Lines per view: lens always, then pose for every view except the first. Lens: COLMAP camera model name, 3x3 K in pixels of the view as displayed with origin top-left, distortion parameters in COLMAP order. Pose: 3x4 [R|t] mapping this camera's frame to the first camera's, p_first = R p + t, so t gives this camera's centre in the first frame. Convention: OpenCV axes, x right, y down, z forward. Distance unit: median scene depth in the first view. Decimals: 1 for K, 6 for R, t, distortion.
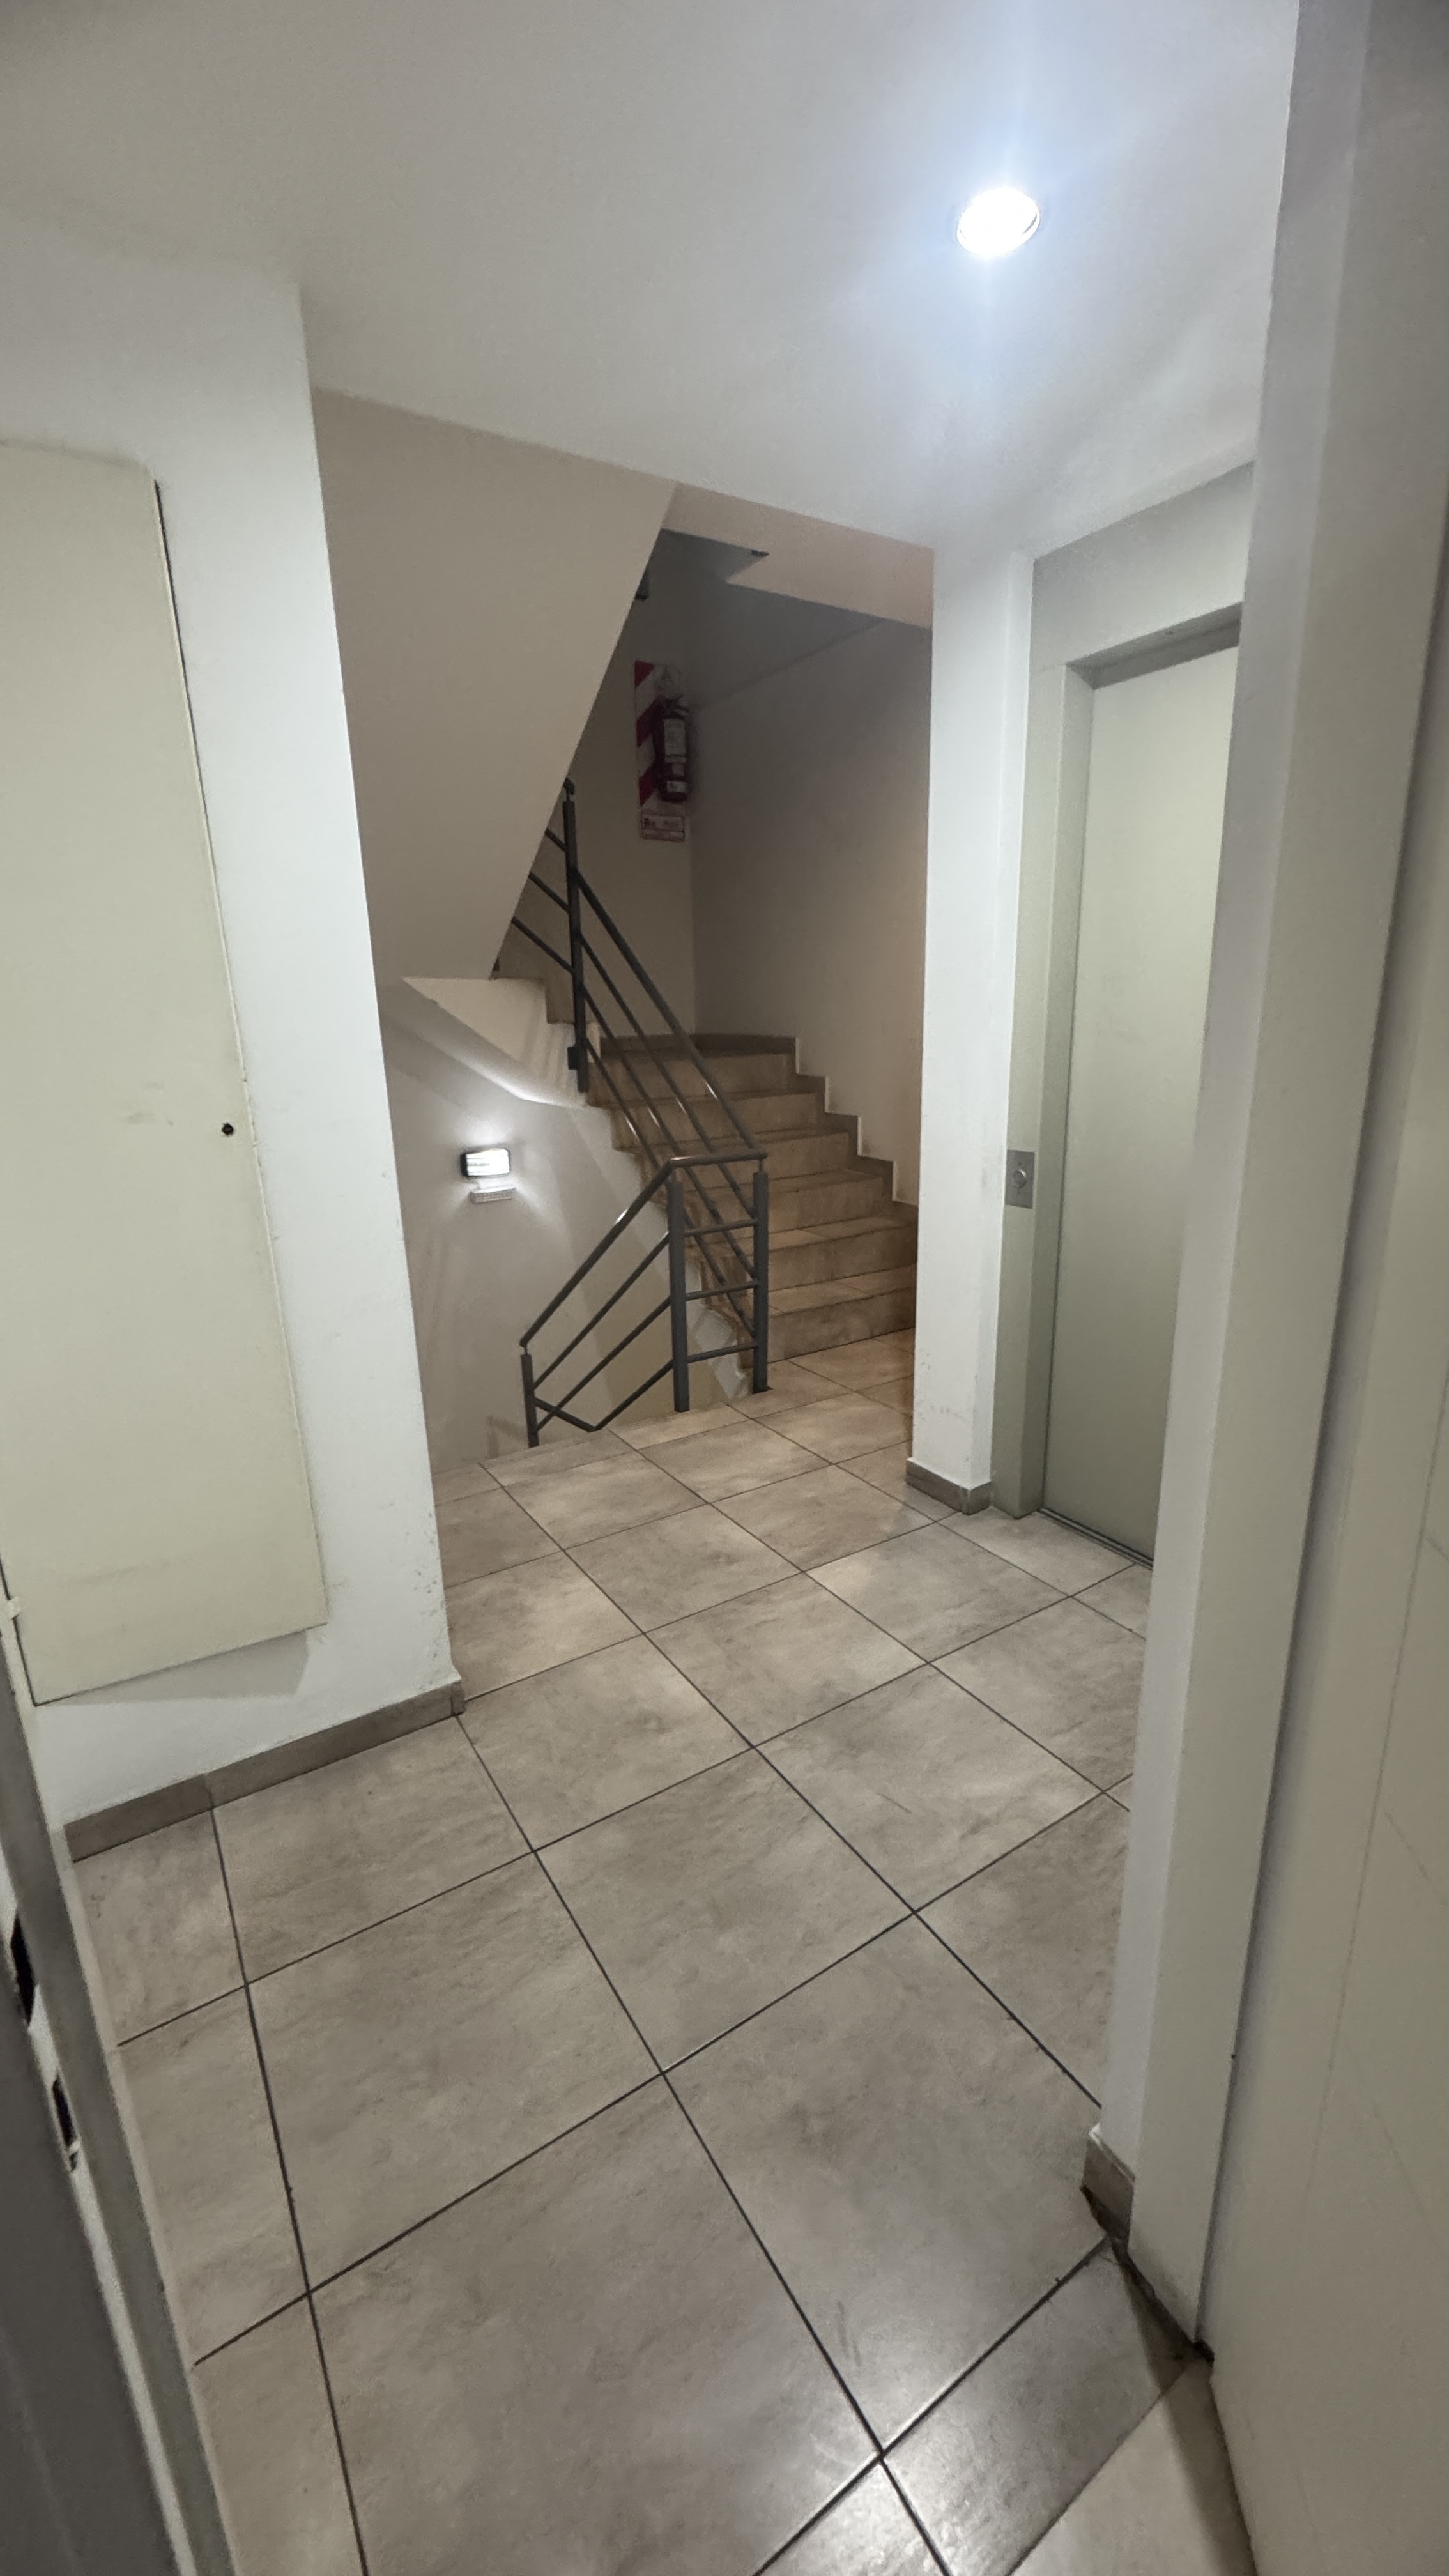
lens RADIAL K [[1021.3, 0, 723.2], [0, 1021.3, 1285.6], [0, 0, 1]] dist [-0.003410, -0.000416]
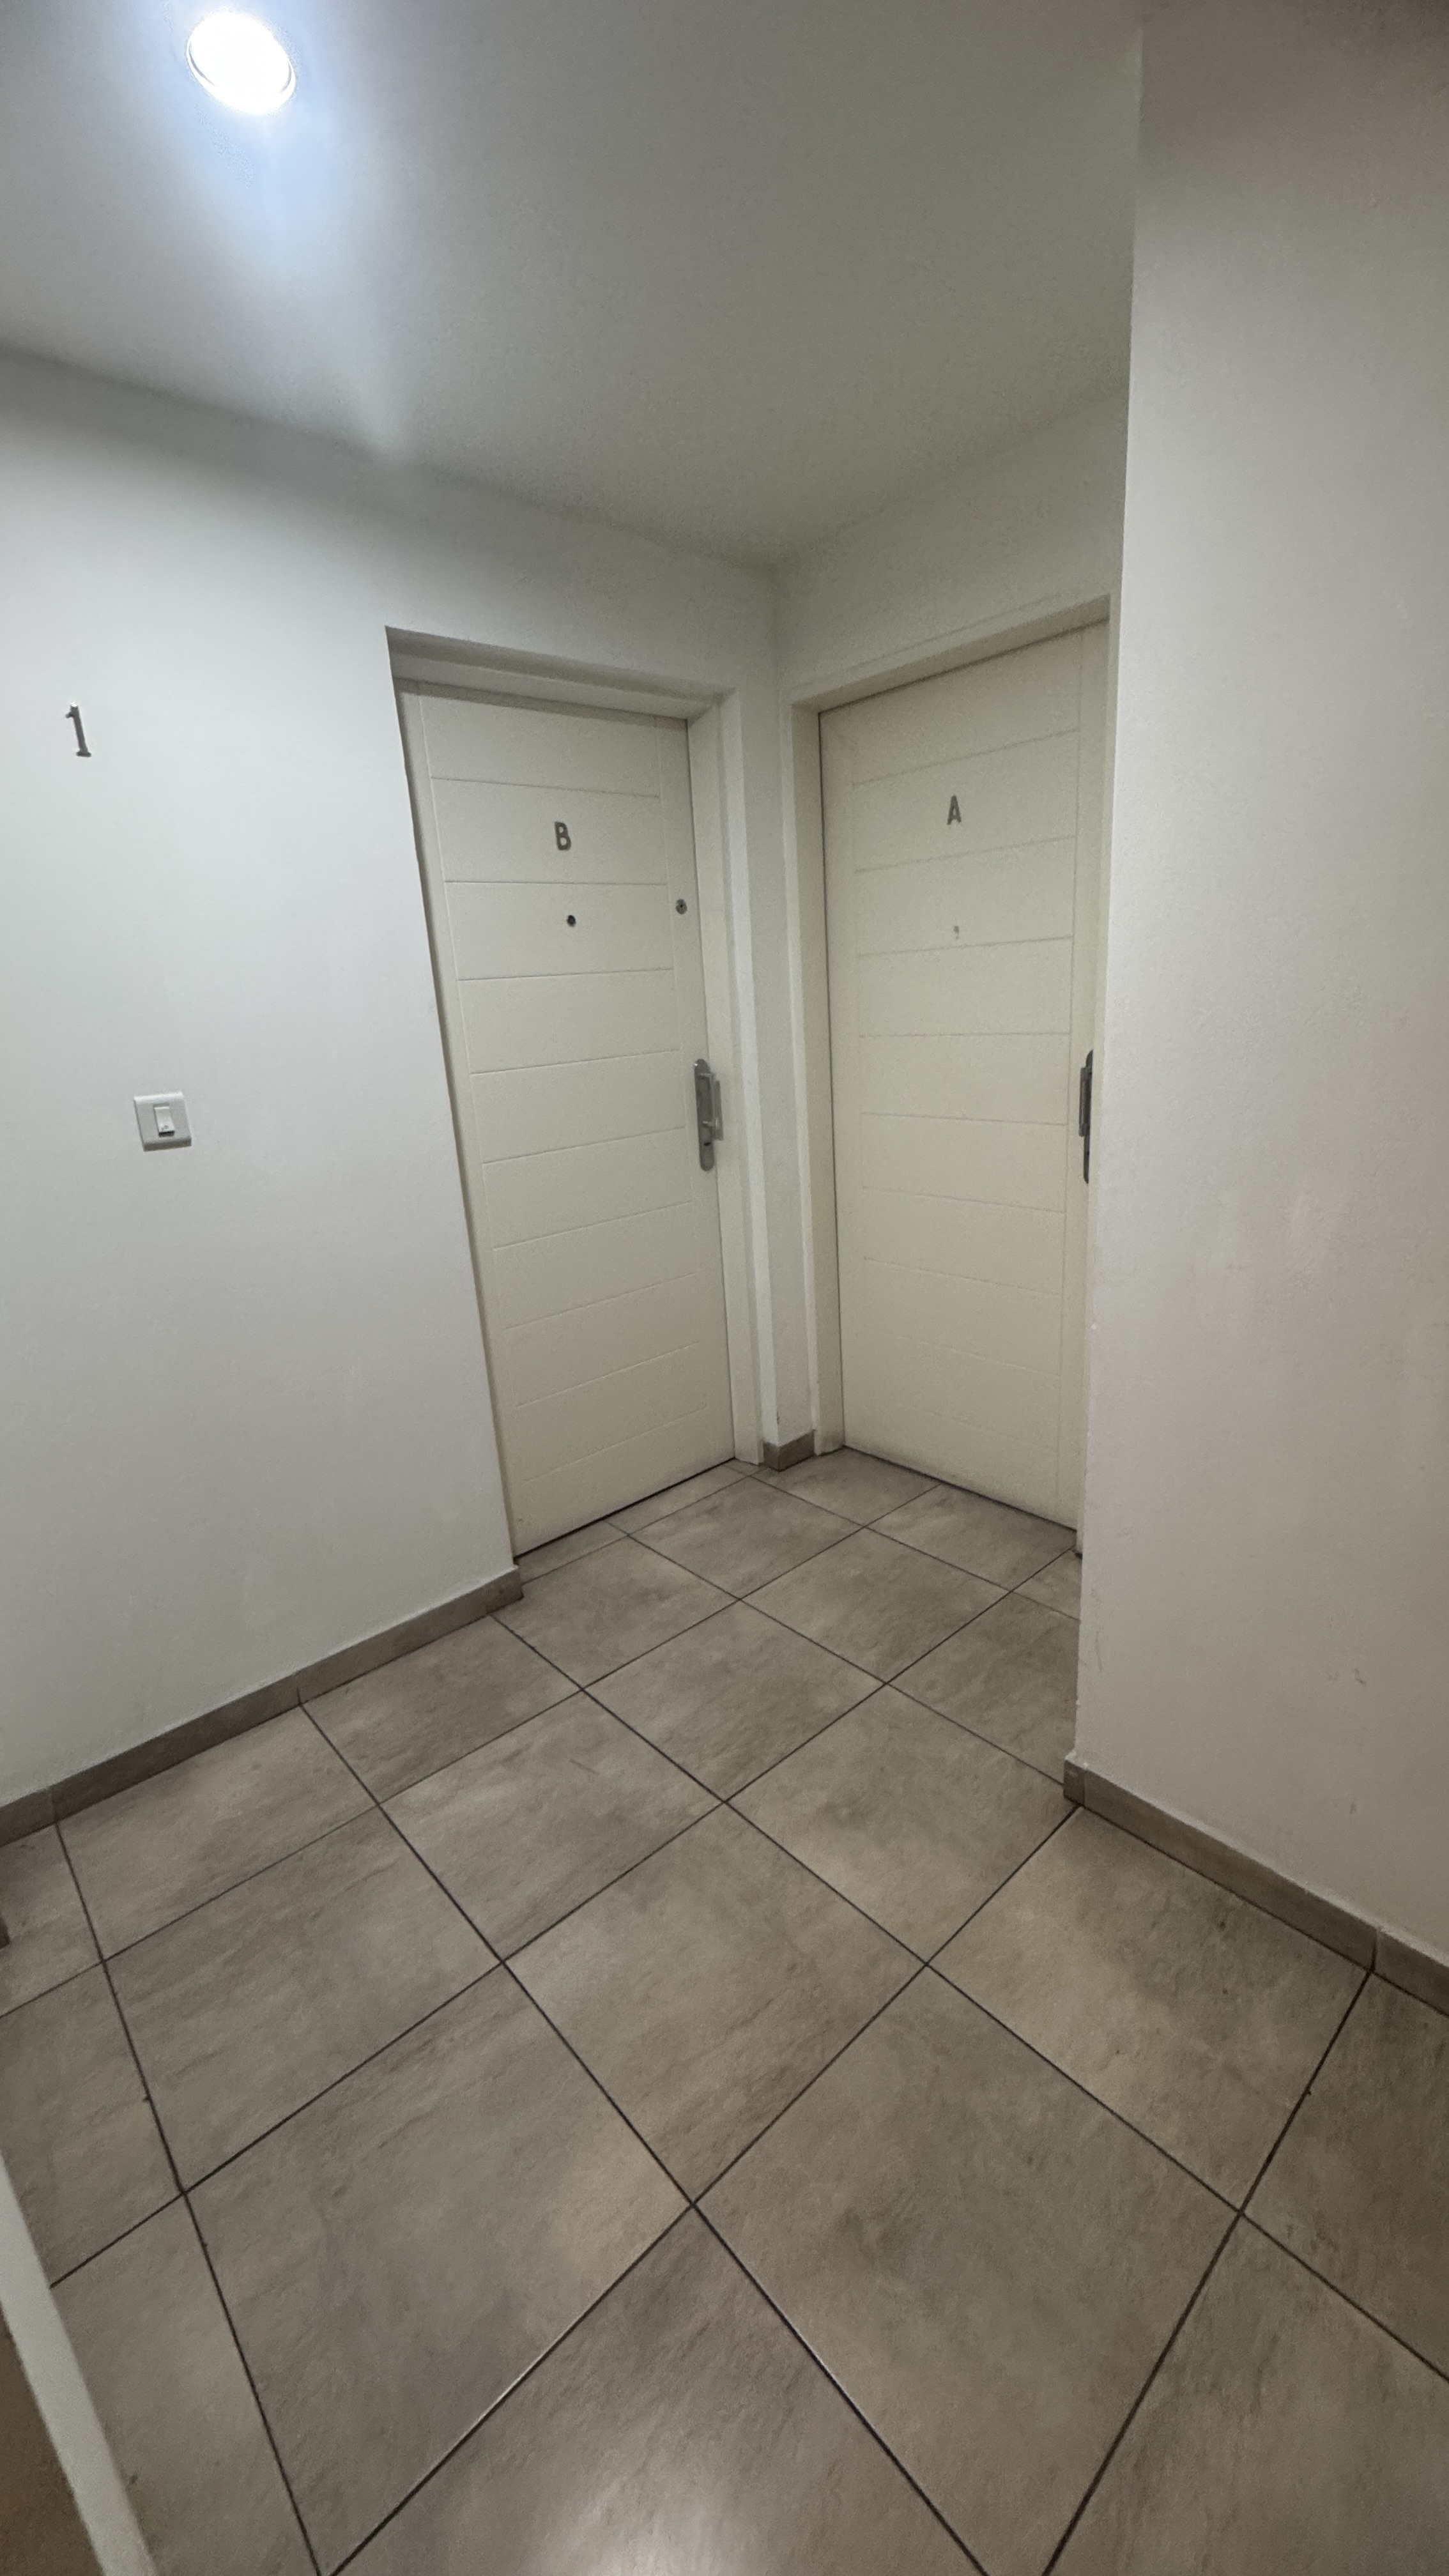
lens RADIAL K [[1021.3, 0, 721.9], [0, 1021.3, 1289.2], [0, 0, 1]] dist [-0.003410, -0.000416]
pose [[-0.982662, 0.130308, -0.131891, 0.090014], [0.041592, 0.848164, 0.528099, -0.421052], [0.180680, 0.513457, -0.838878, 1.483039]]
